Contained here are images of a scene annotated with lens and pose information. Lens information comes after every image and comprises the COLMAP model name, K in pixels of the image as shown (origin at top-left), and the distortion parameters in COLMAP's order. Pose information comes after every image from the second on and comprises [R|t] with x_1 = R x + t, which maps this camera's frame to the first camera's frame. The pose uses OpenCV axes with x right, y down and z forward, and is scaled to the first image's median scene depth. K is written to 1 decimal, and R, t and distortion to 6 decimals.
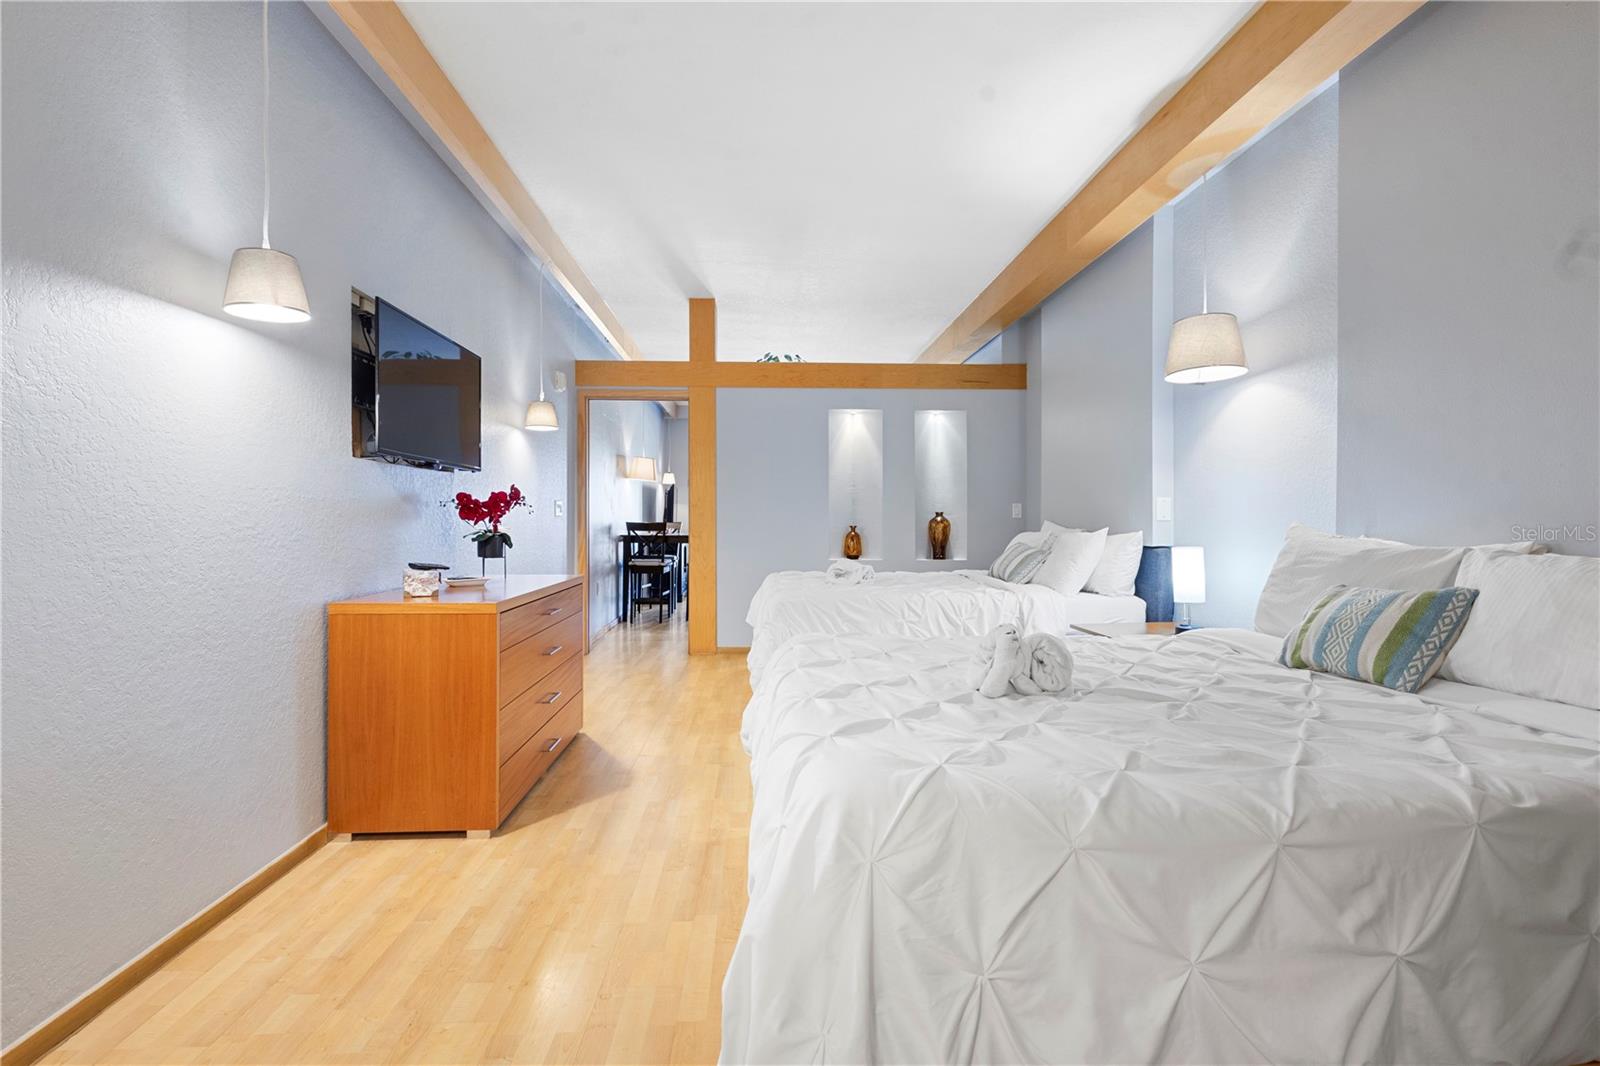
lens RADIAL K [[741.0, 0, 802.6], [0, 741.0, 527.9], [0, 0, 1]] dist [0.013526, -0.004997]
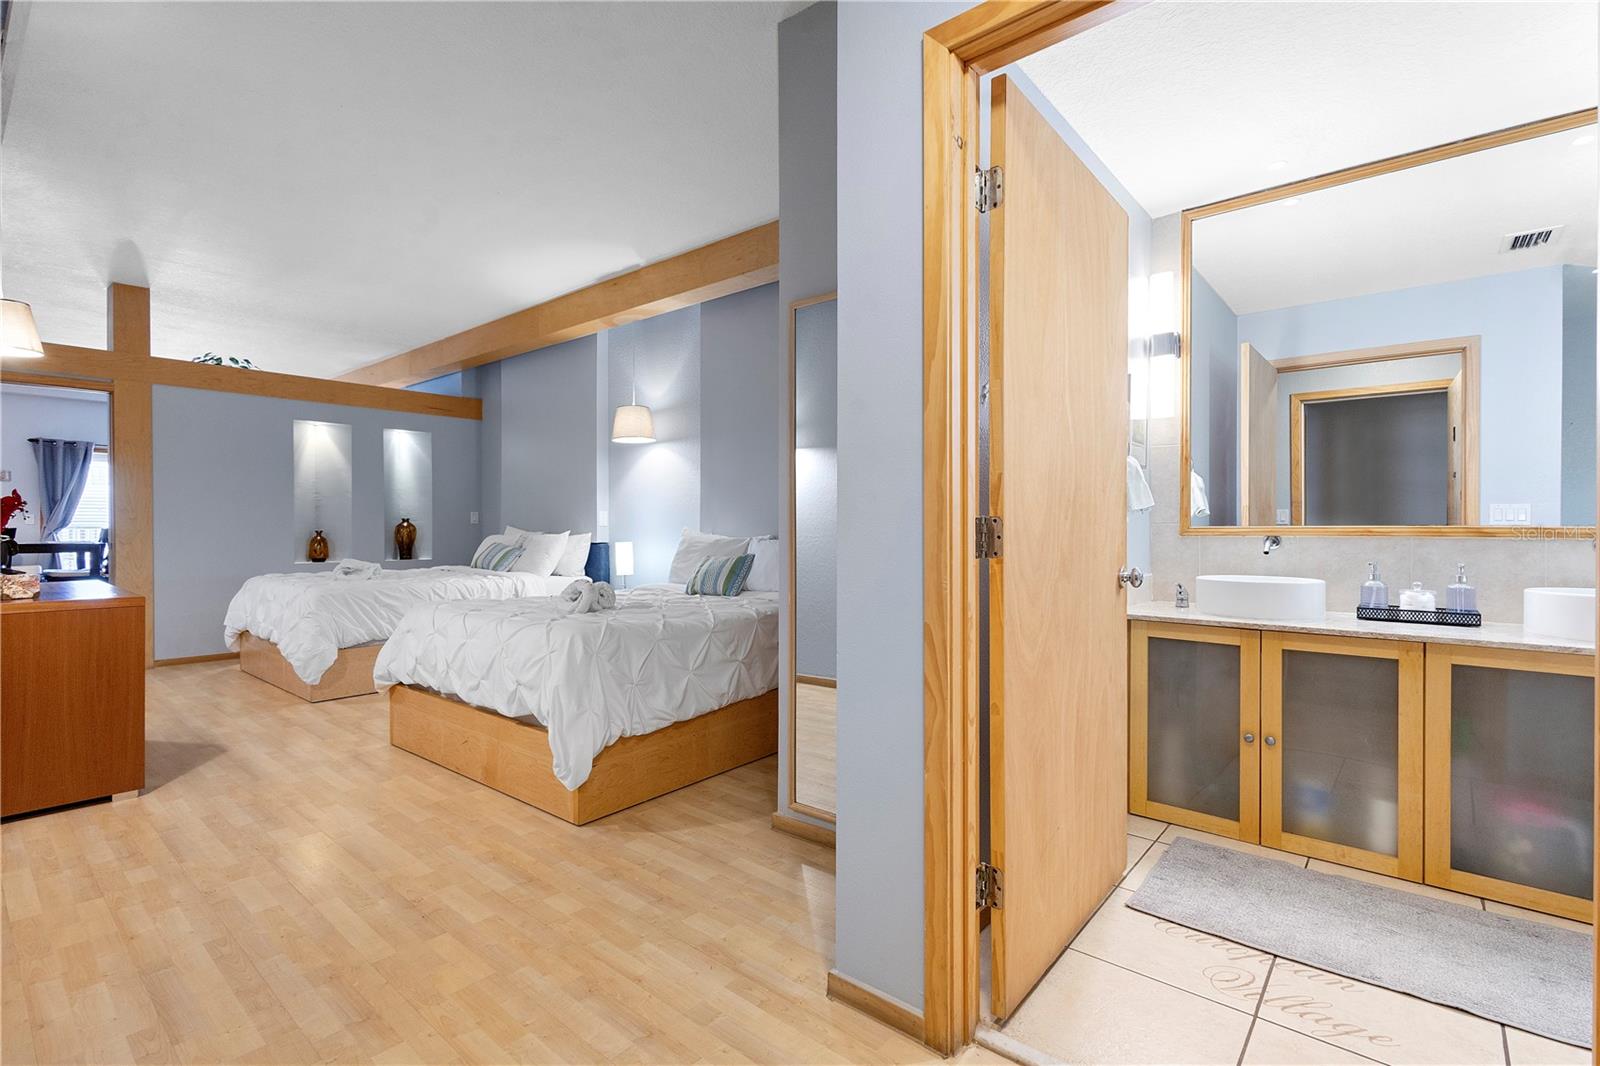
lens RADIAL K [[741.0, 0, 800.0], [0, 741.0, 524.5], [0, 0, 1]] dist [0.013526, -0.004997]
pose [[0.689707, 0.001233, 0.724087, -0.428590], [0.006137, 0.999953, -0.007549, 0.001240], [-0.724062, 0.009650, 0.689667, -0.447331]]
